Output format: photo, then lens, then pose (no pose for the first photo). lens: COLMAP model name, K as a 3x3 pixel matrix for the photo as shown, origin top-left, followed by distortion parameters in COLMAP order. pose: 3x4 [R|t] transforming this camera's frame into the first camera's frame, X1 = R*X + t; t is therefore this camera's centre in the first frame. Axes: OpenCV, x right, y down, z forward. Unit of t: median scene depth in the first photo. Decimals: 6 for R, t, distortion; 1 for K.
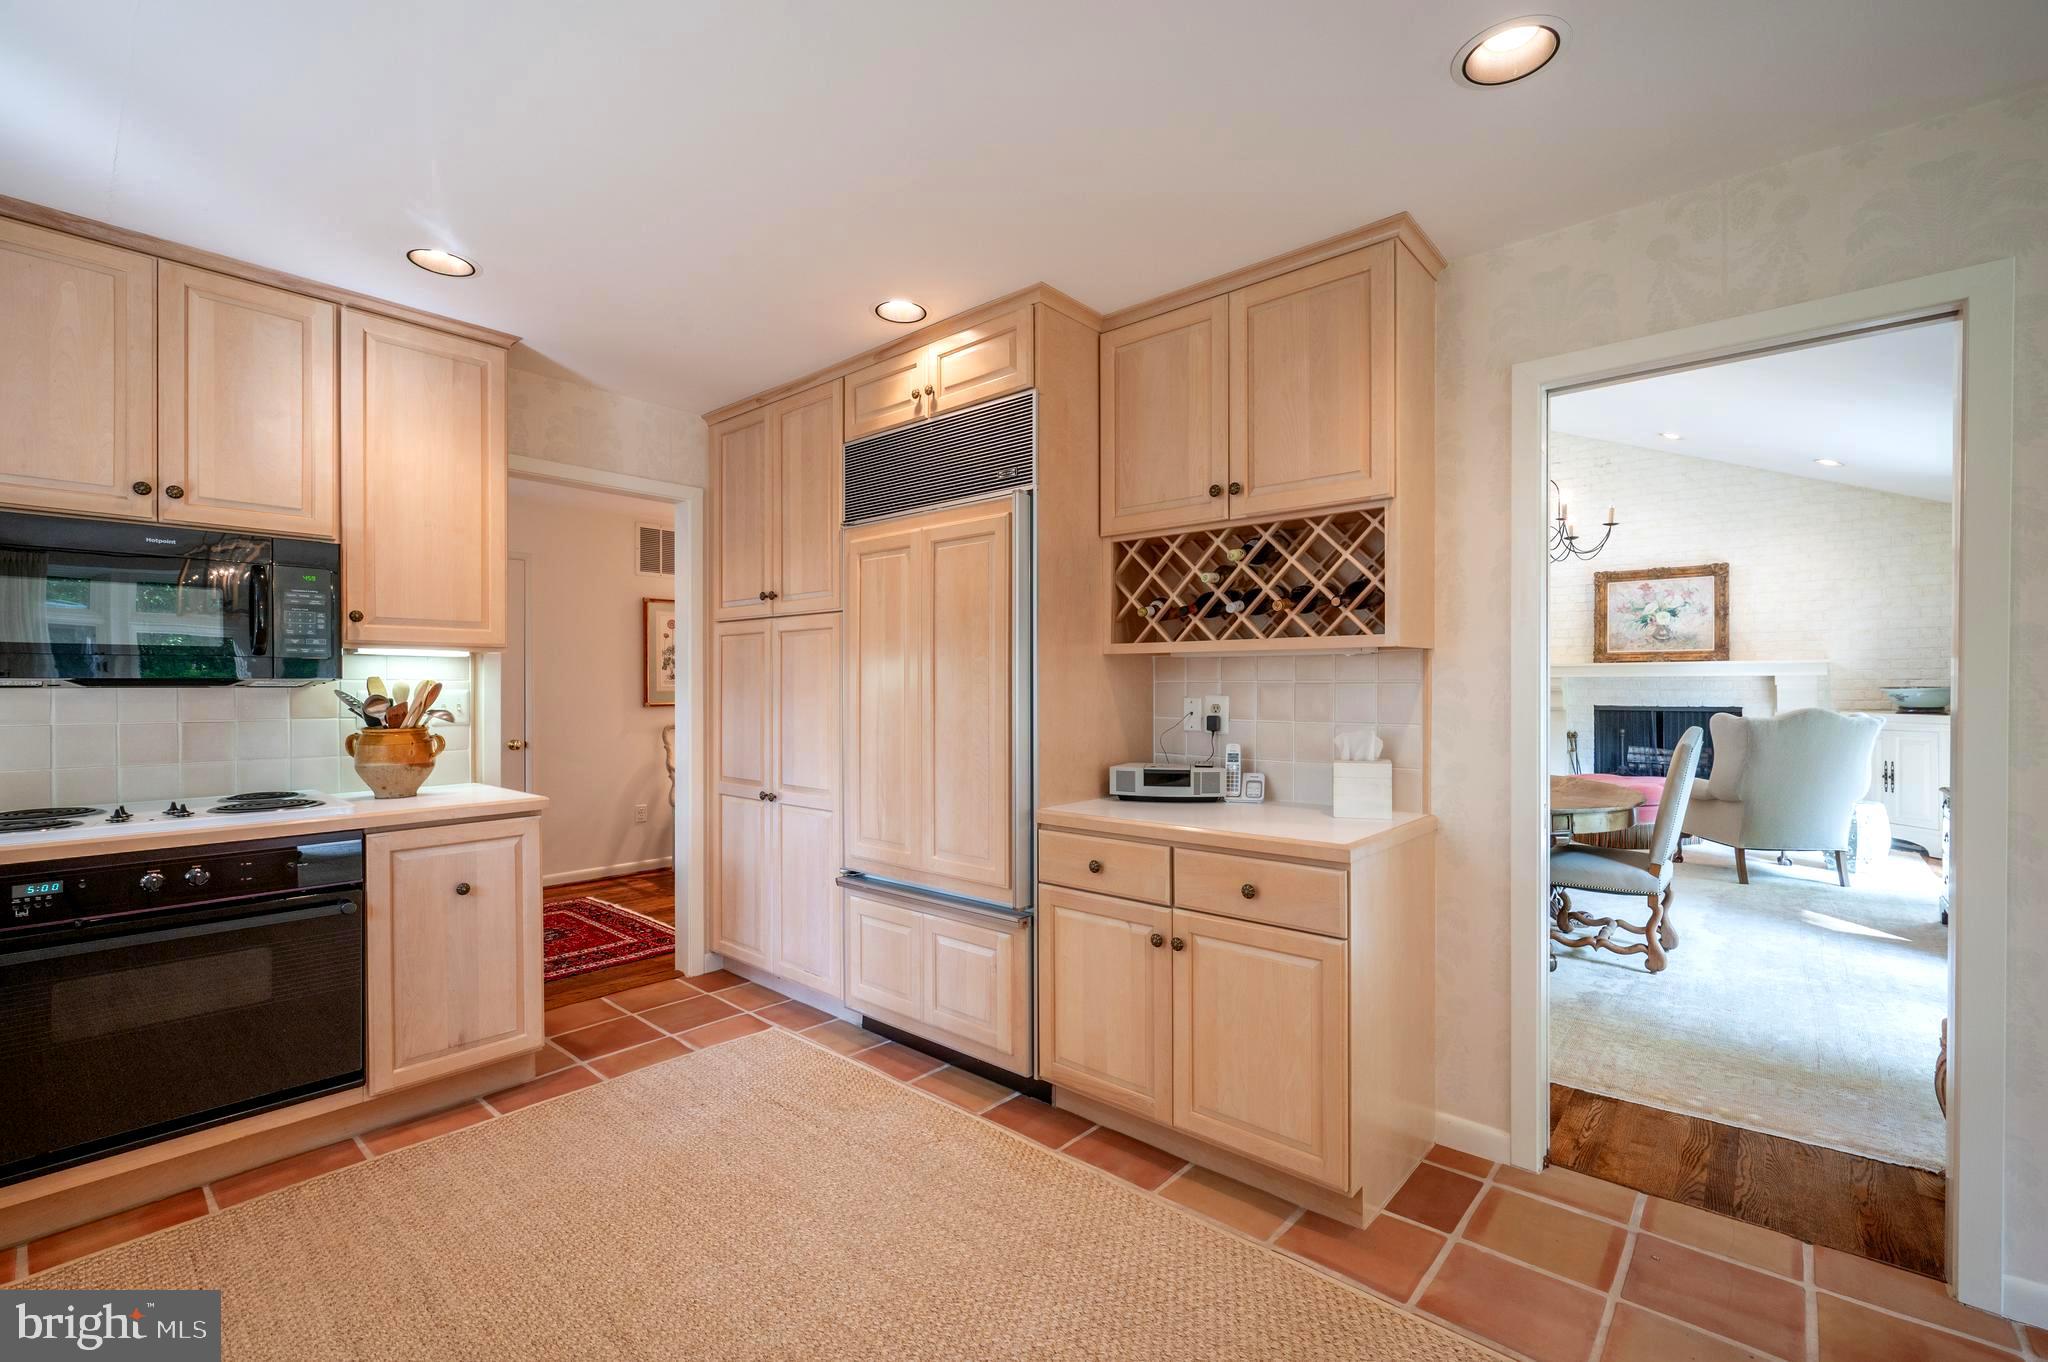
lens RADIAL K [[872.4, 0, 1036.1], [0, 872.4, 685.4], [0, 0, 1]] dist [-0.002630, -0.000419]
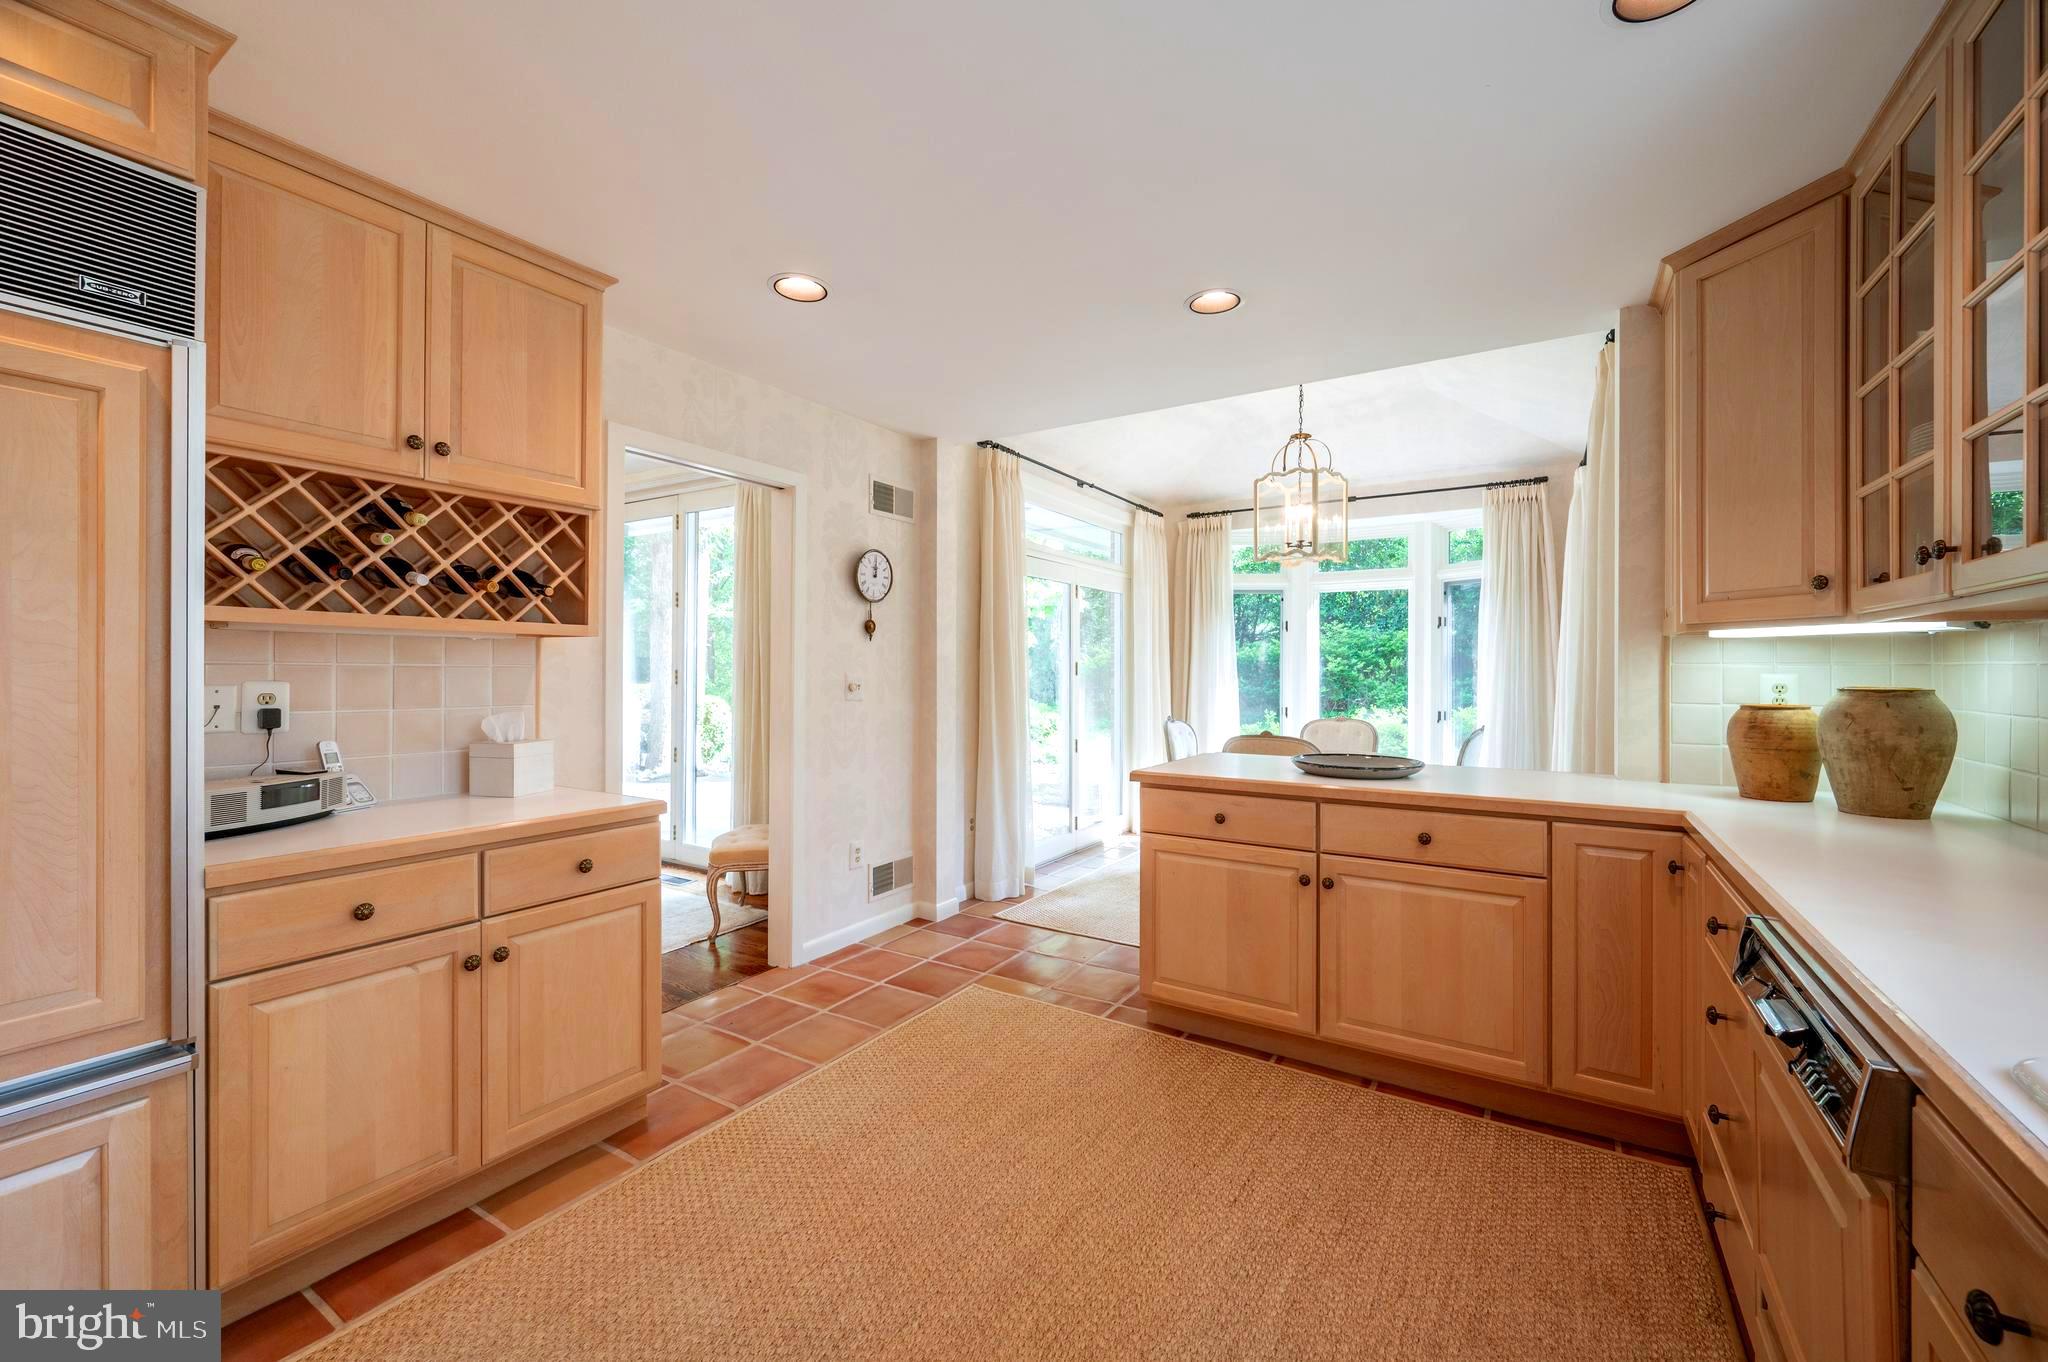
lens RADIAL K [[817.5, 0, 1014.1], [0, 817.5, 668.8], [0, 0, 1]] dist [-0.003709, -0.000021]
pose [[-0.134374, 0.003805, 0.990923, -0.686566], [-0.001757, 0.999990, -0.004078, 0.002386], [-0.990929, -0.002289, -0.134366, 0.536300]]
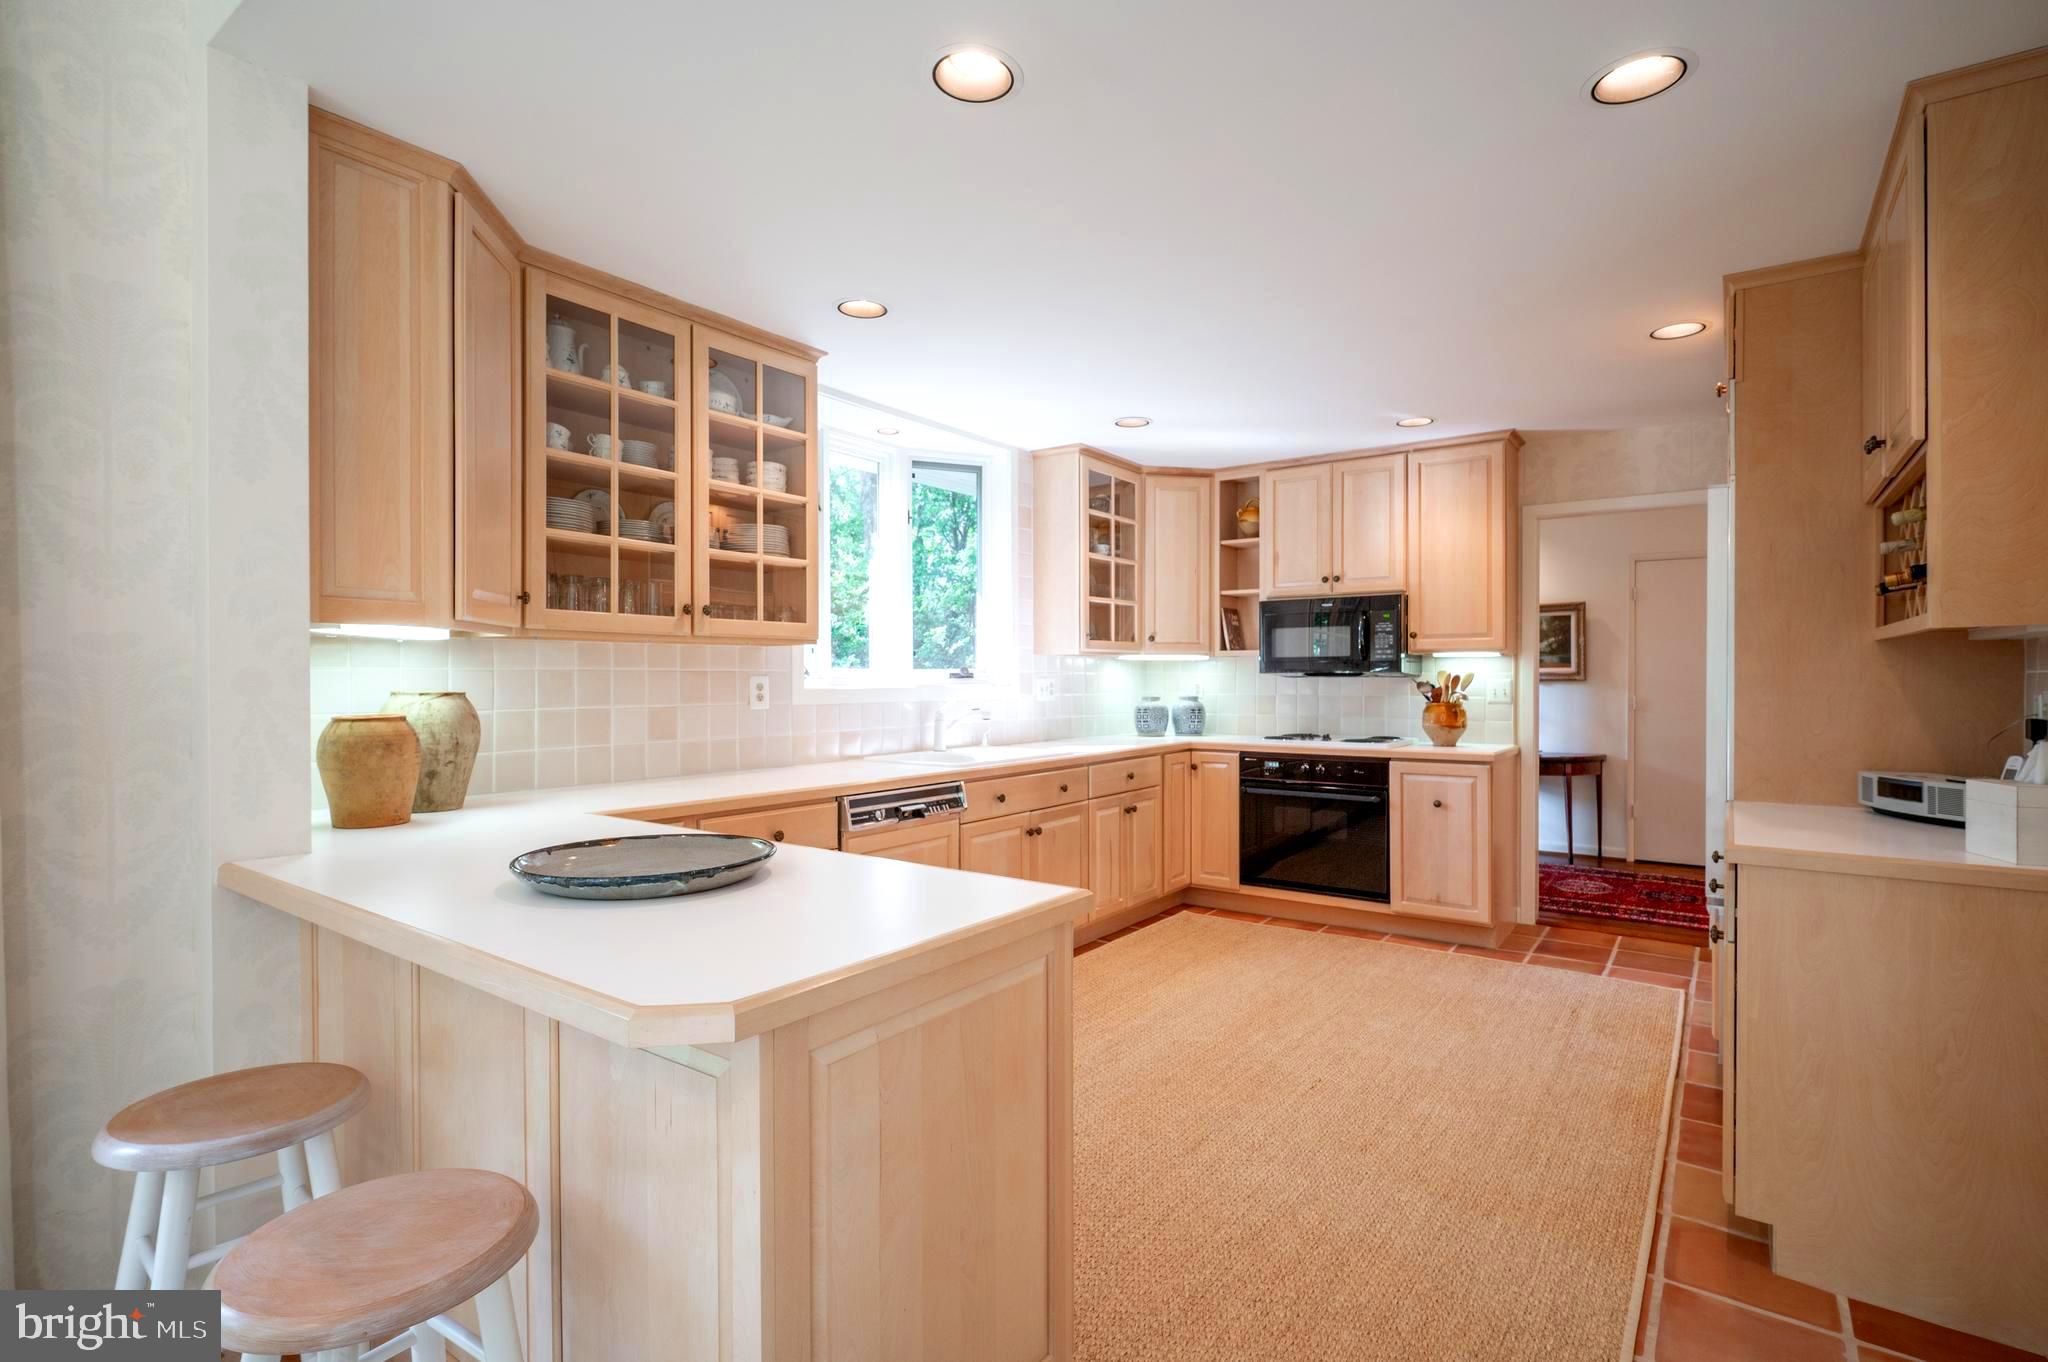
lens RADIAL K [[982.1, 0, 1031.9], [0, 982.1, 686.0], [0, 0, 1]] dist [-0.004810, -0.000796]
pose [[0.078311, 0.010310, -0.996876, 1.103640], [-0.000471, 0.999947, 0.010305, -0.000383], [0.996929, -0.000338, 0.078312, 0.121913]]
